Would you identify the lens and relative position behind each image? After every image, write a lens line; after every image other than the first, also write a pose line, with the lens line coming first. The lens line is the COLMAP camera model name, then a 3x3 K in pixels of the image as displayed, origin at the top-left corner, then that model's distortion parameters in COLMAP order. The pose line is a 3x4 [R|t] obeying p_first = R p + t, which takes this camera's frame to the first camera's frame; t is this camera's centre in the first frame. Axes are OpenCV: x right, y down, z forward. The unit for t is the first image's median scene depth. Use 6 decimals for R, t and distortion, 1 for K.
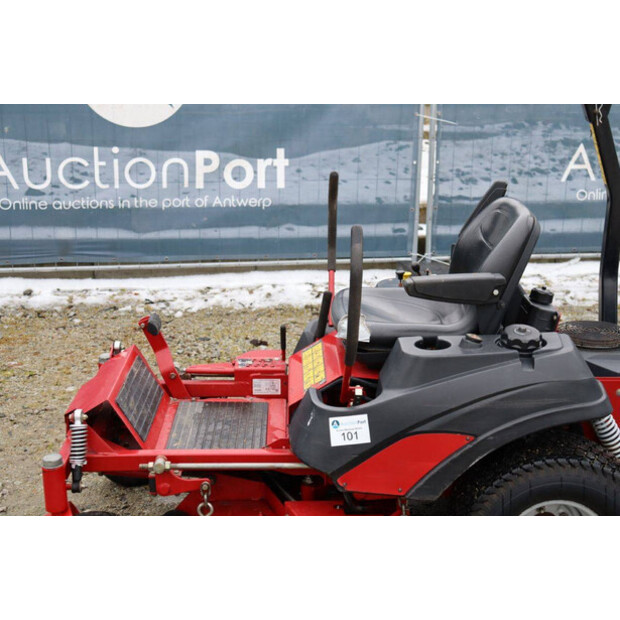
lens RADIAL K [[1037.0, 0, 310.0], [0, 1037.0, 310.0], [0, 0, 1]] dist [0.173645, 0.061572]
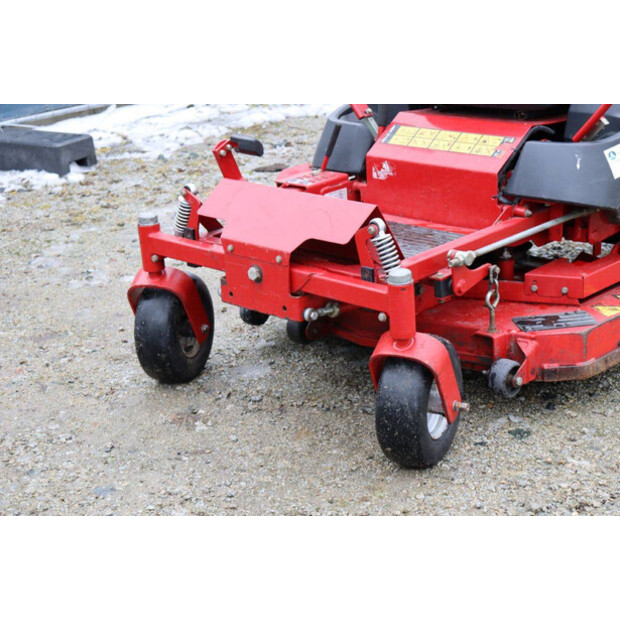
lens RADIAL K [[1311.1, 0, 310.0], [0, 1311.1, 310.0], [0, 0, 1]] dist [0.329909, 0.153928]
pose [[0.694967, -0.270629, 0.666169, -0.666983], [0.246989, 0.959943, 0.132308, 0.010947], [-0.675291, 0.072587, 0.733971, 0.203064]]
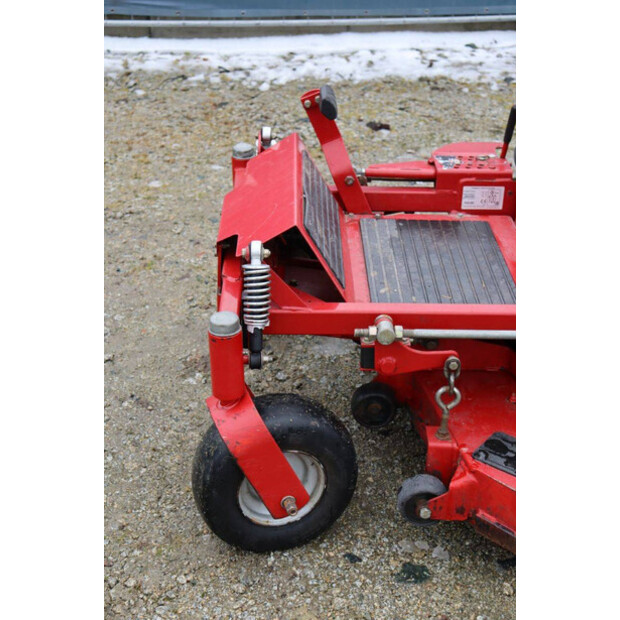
lens RADIAL K [[1017.9, 0, 307.4], [0, 1017.9, 317.7], [0, 0, 1]] dist [0.166490, 0.147165]
pose [[0.999880, 0.015175, 0.003020, -0.133621], [-0.015467, 0.975135, 0.221072, 0.002930], [0.000410, -0.221092, 0.975253, 0.275132]]
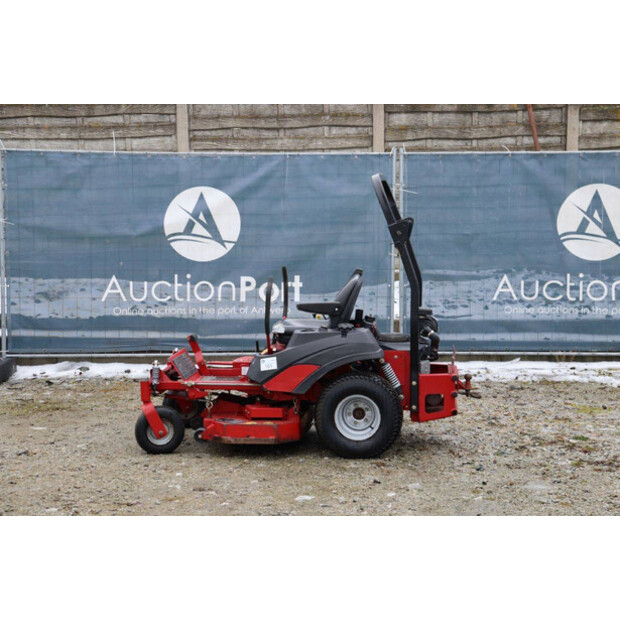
lens RADIAL K [[1330.6, 0, 310.0], [0, 1330.6, 310.0], [0, 0, 1]] dist [0.345167, 0.117938]
pose [[0.993508, 0.002414, -0.113736, 0.312945], [-0.022531, 0.984145, -0.175926, 0.346088], [0.111508, 0.177347, 0.977811, -1.294250]]
